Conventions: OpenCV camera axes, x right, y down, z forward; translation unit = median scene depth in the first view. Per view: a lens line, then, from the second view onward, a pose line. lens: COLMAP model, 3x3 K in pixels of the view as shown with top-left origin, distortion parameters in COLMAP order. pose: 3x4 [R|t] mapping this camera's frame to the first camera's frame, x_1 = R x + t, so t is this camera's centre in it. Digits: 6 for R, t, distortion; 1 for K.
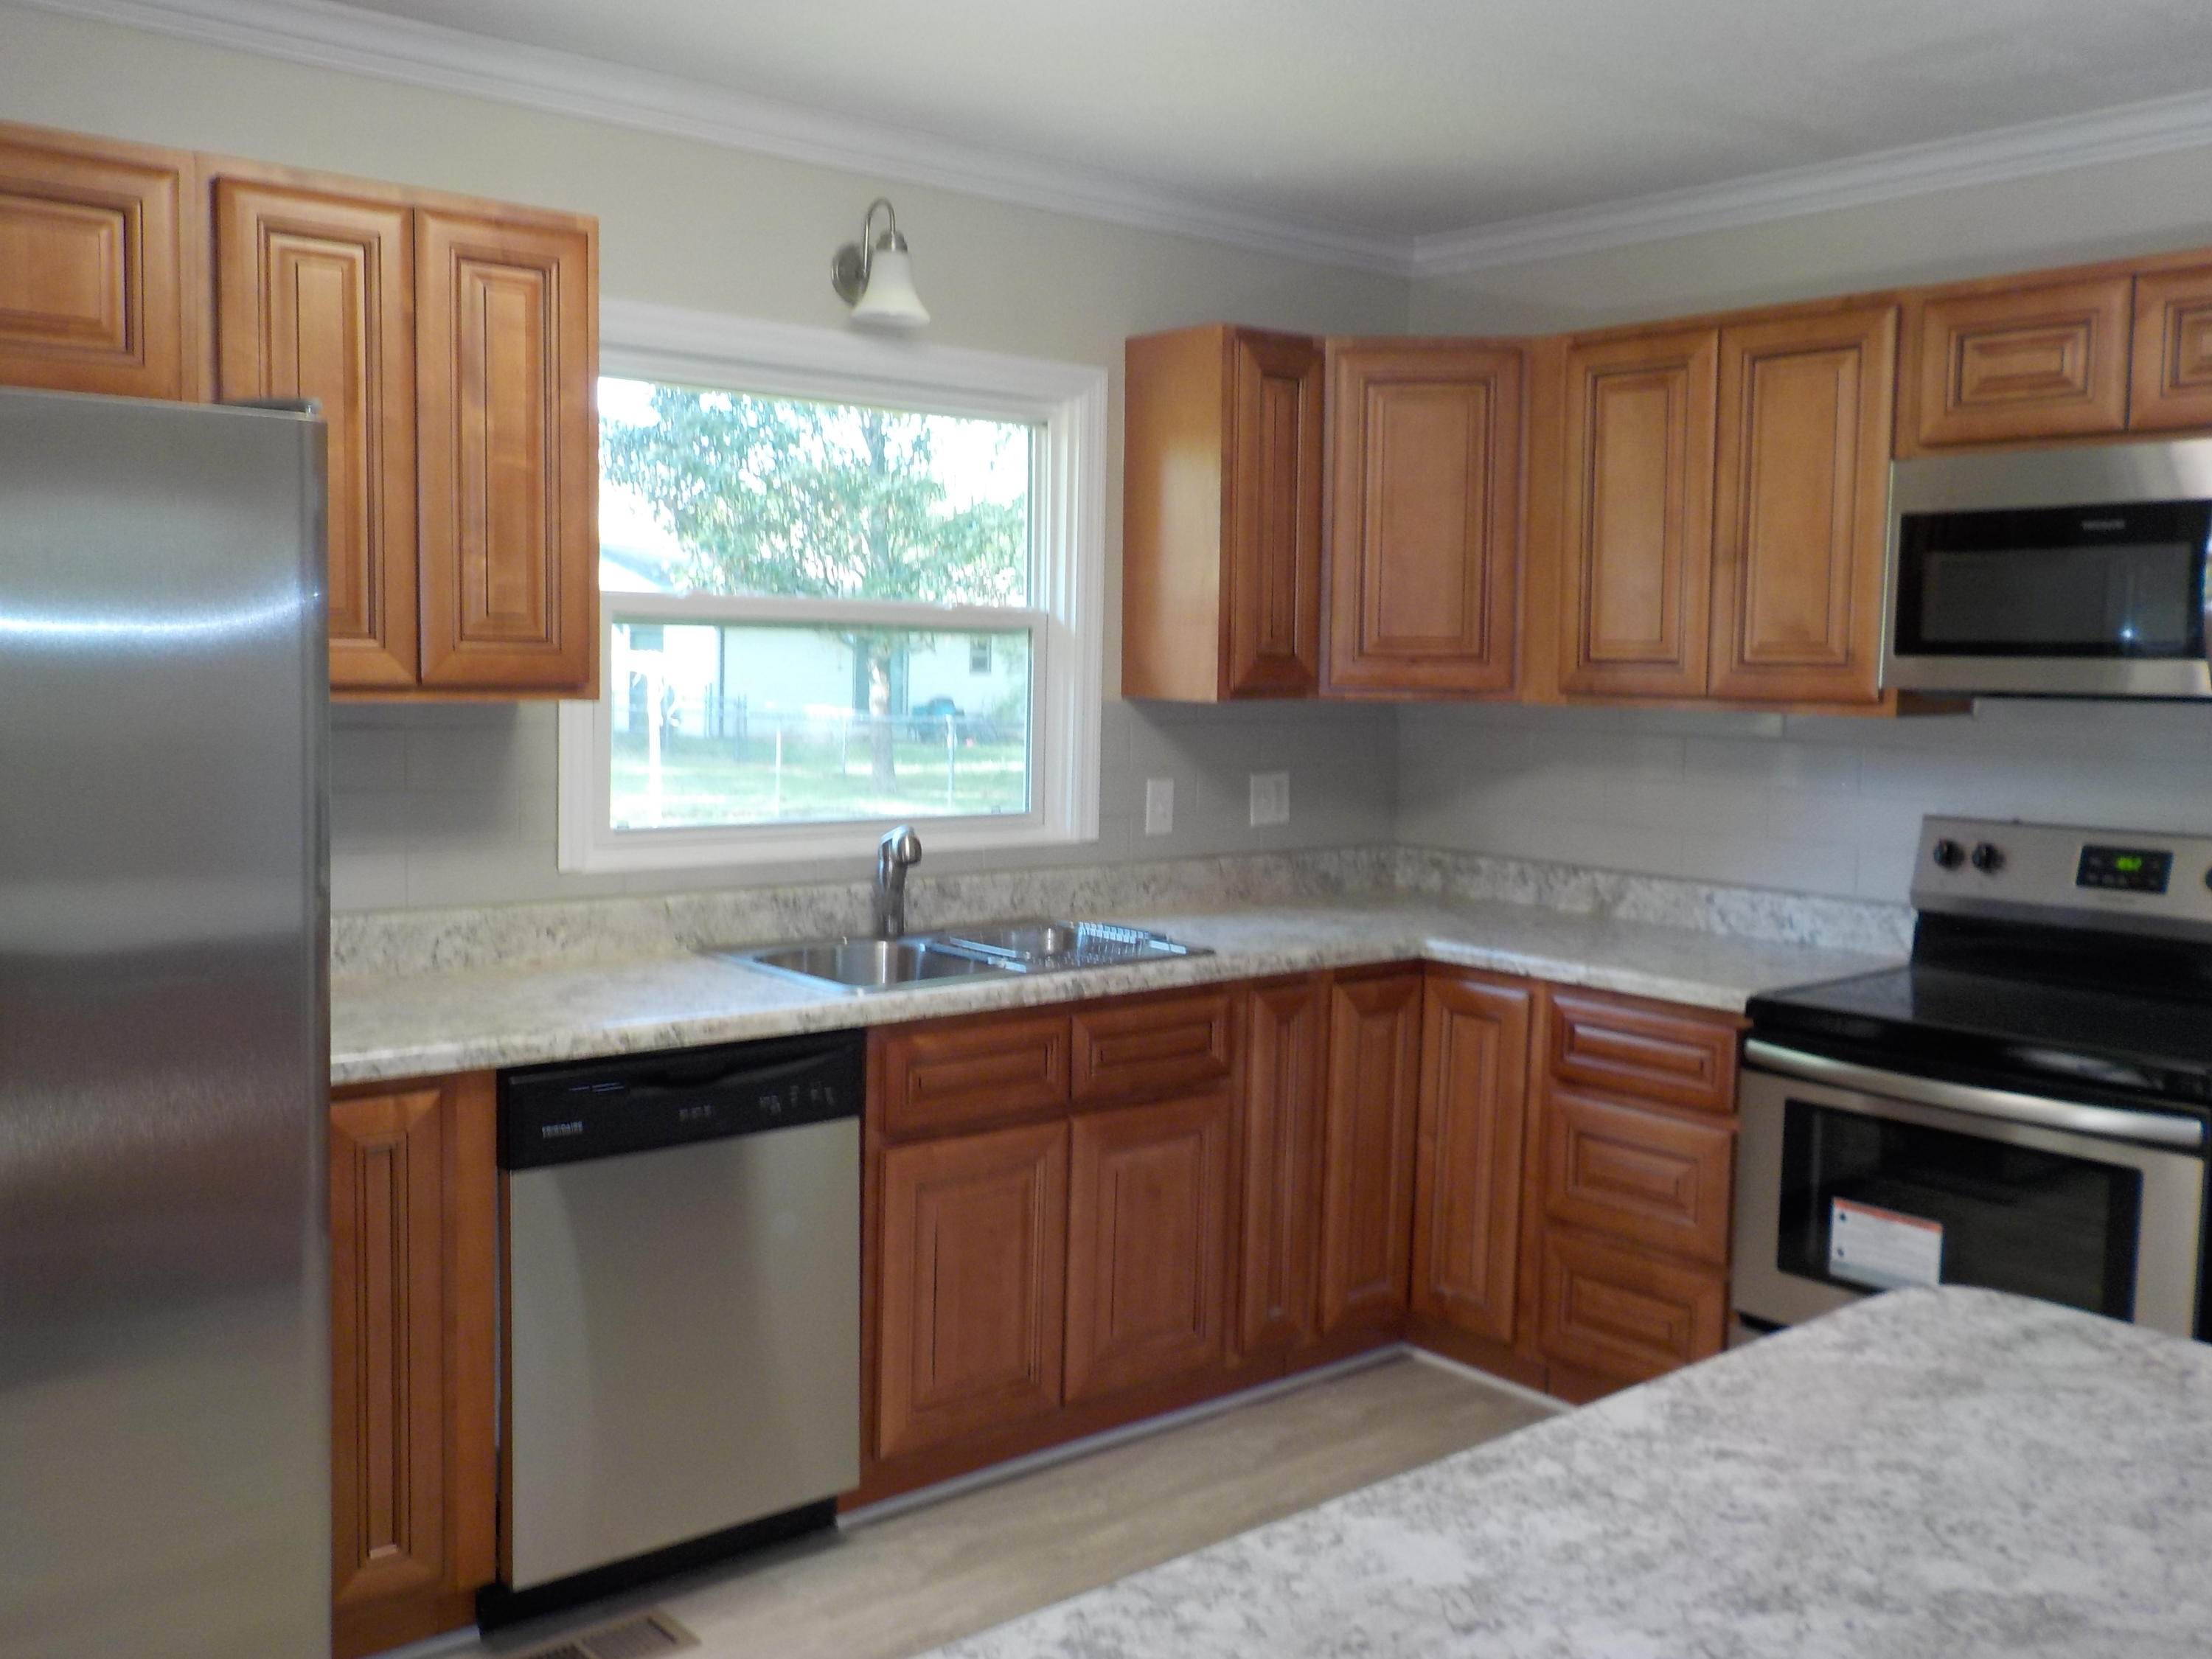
lens RADIAL K [[1931.9, 0, 1105.3], [0, 1931.9, 723.2], [0, 0, 1]] dist [-0.191659, -0.000786]
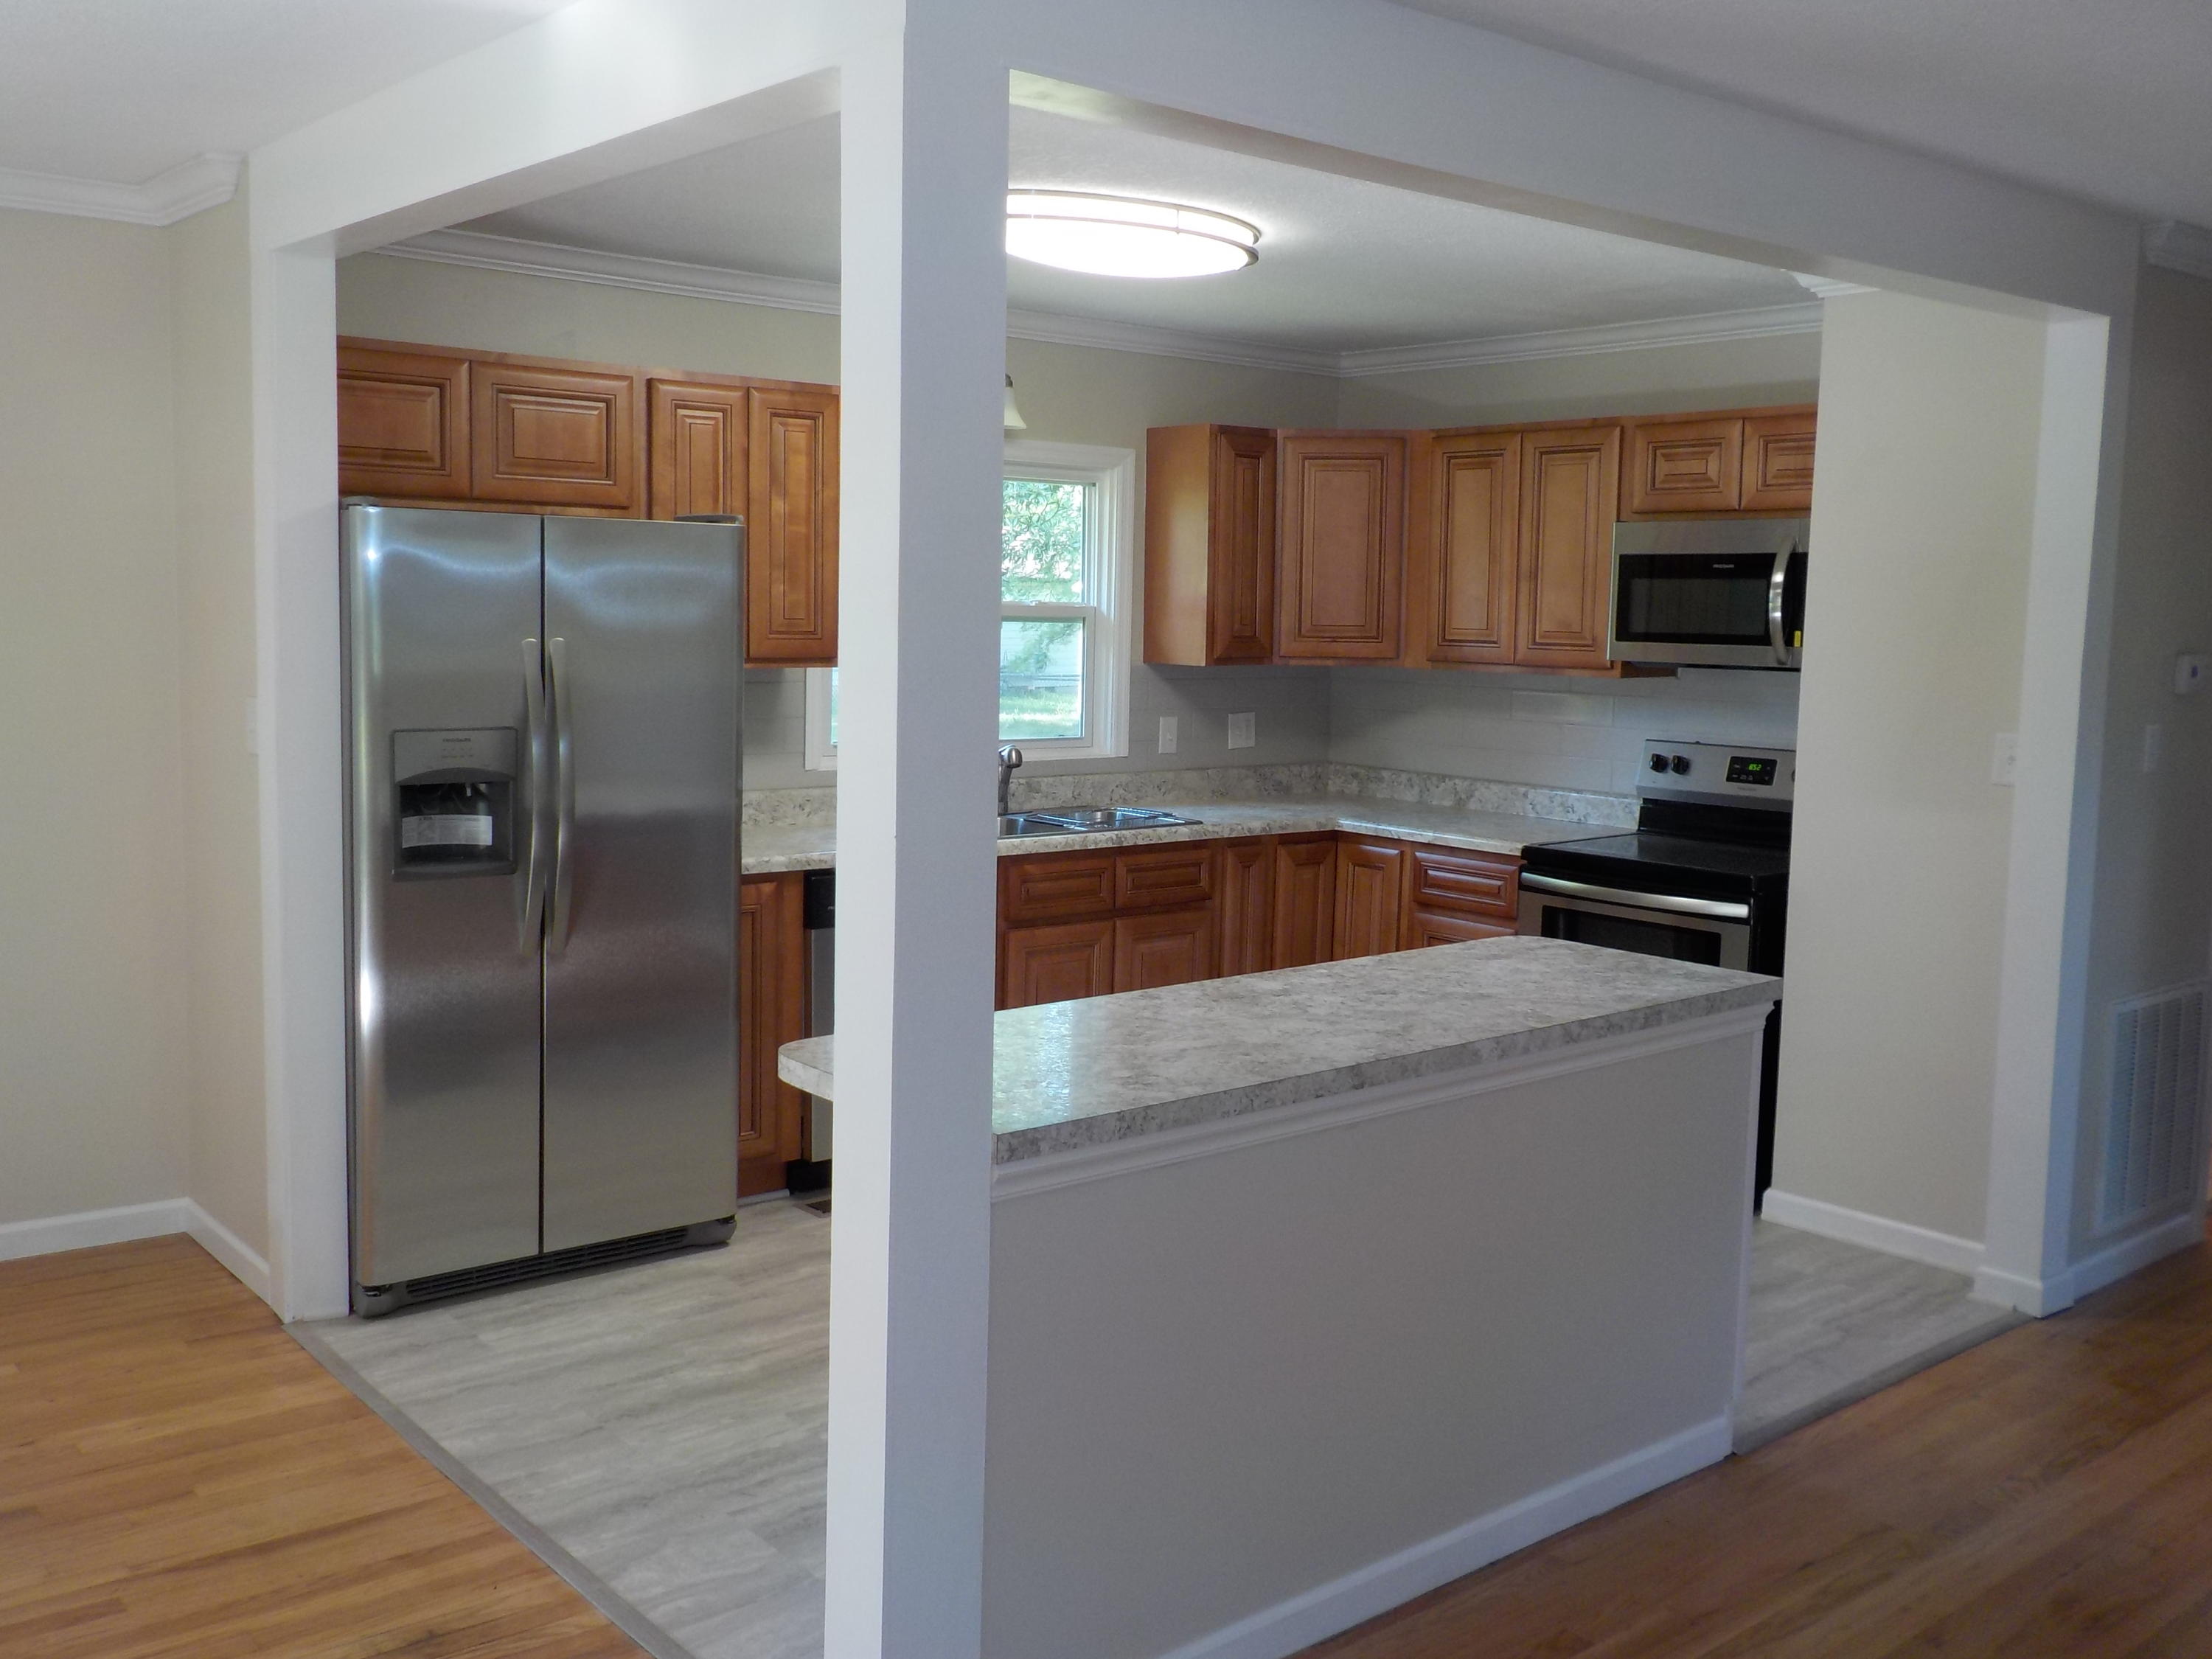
lens RADIAL K [[1943.4, 0, 1106.0], [0, 1943.4, 829.5], [0, 0, 1]] dist [-0.054753, 0.000383]
pose [[0.999999, 0.001156, -0.001110, -0.022118], [-0.001066, 0.996924, 0.078370, -0.002826], [0.001197, -0.078369, 0.996924, -0.619986]]
